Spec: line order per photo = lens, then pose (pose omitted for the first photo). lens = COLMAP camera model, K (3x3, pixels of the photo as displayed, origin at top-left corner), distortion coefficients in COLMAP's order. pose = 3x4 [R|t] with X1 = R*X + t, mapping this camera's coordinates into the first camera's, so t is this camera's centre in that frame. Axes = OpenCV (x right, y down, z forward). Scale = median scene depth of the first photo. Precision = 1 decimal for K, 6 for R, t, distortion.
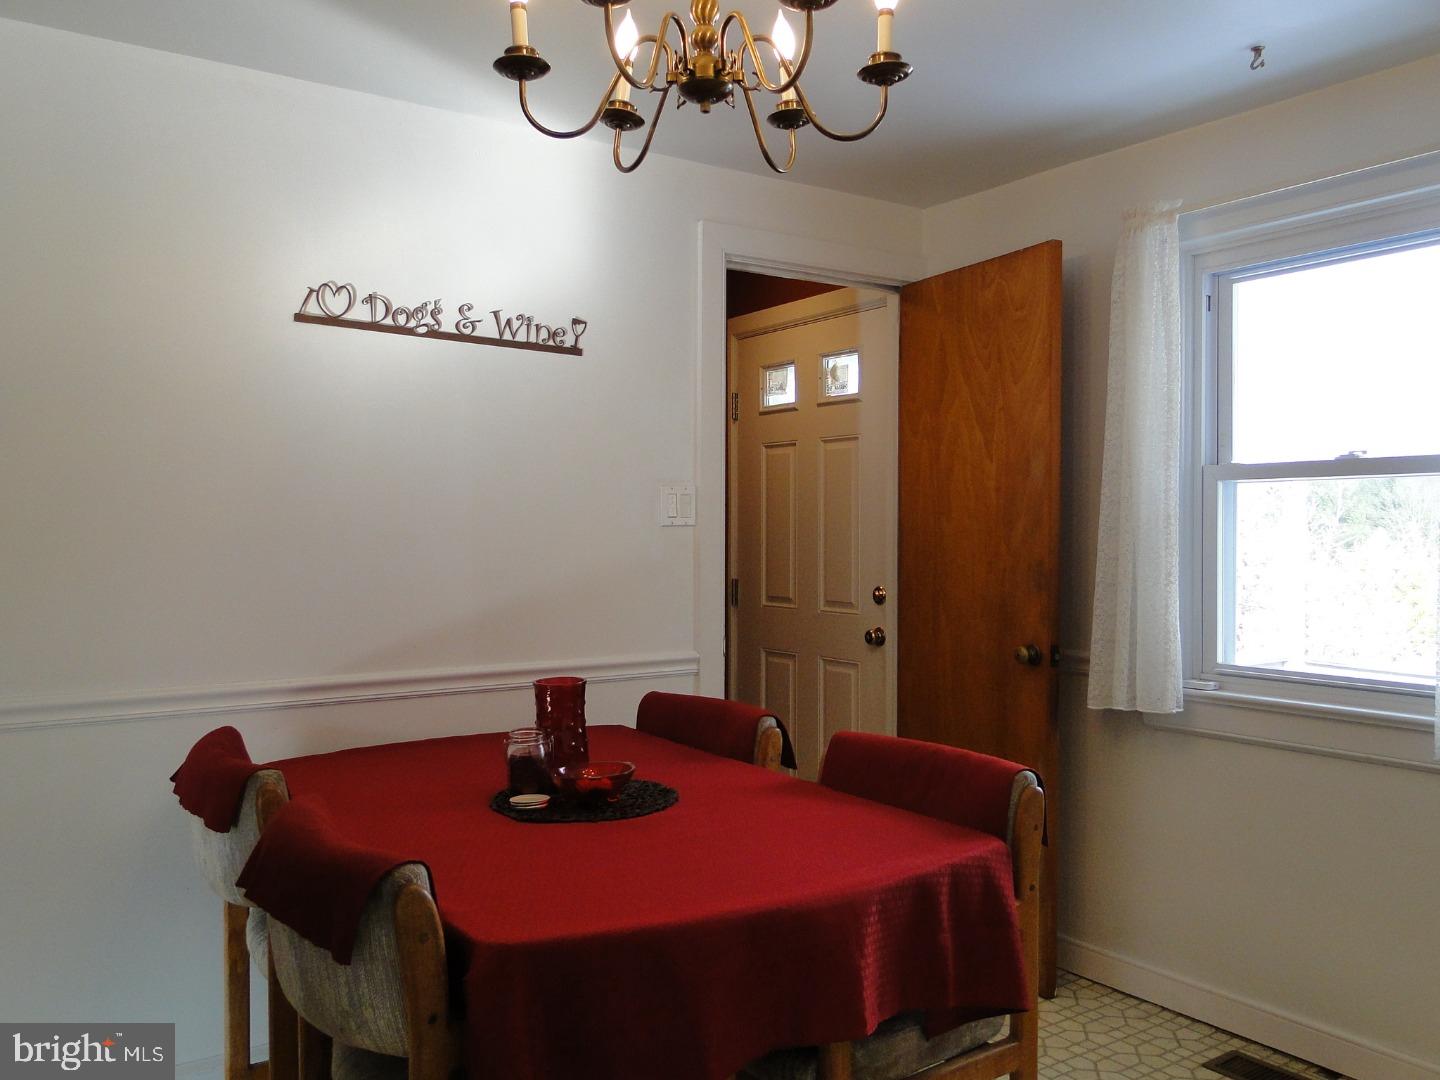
lens RADIAL K [[1181.4, 0, 724.0], [0, 1181.4, 530.4], [0, 0, 1]] dist [-0.004540, -0.007087]
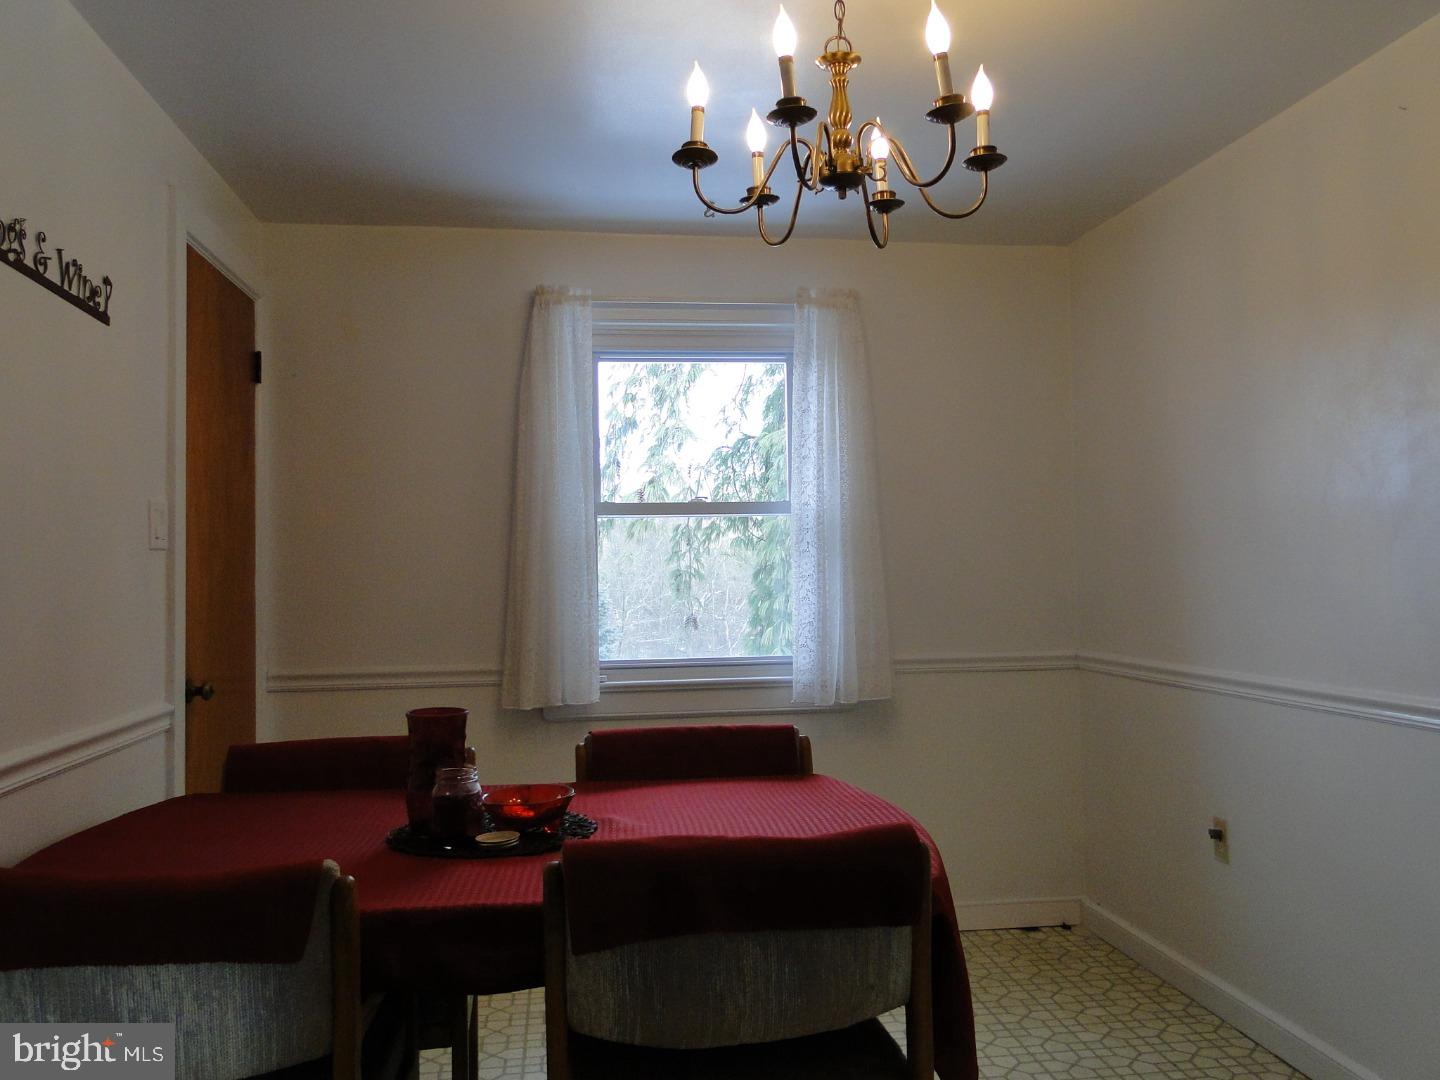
lens RADIAL K [[1216.6, 0, 704.3], [0, 1216.6, 543.9], [0, 0, 1]] dist [0.055157, -0.001514]
pose [[0.486867, 0.017806, 0.873295, -0.682368], [0.016284, 0.999433, -0.029456, 0.028654], [-0.873324, 0.028562, 0.486301, 0.280564]]
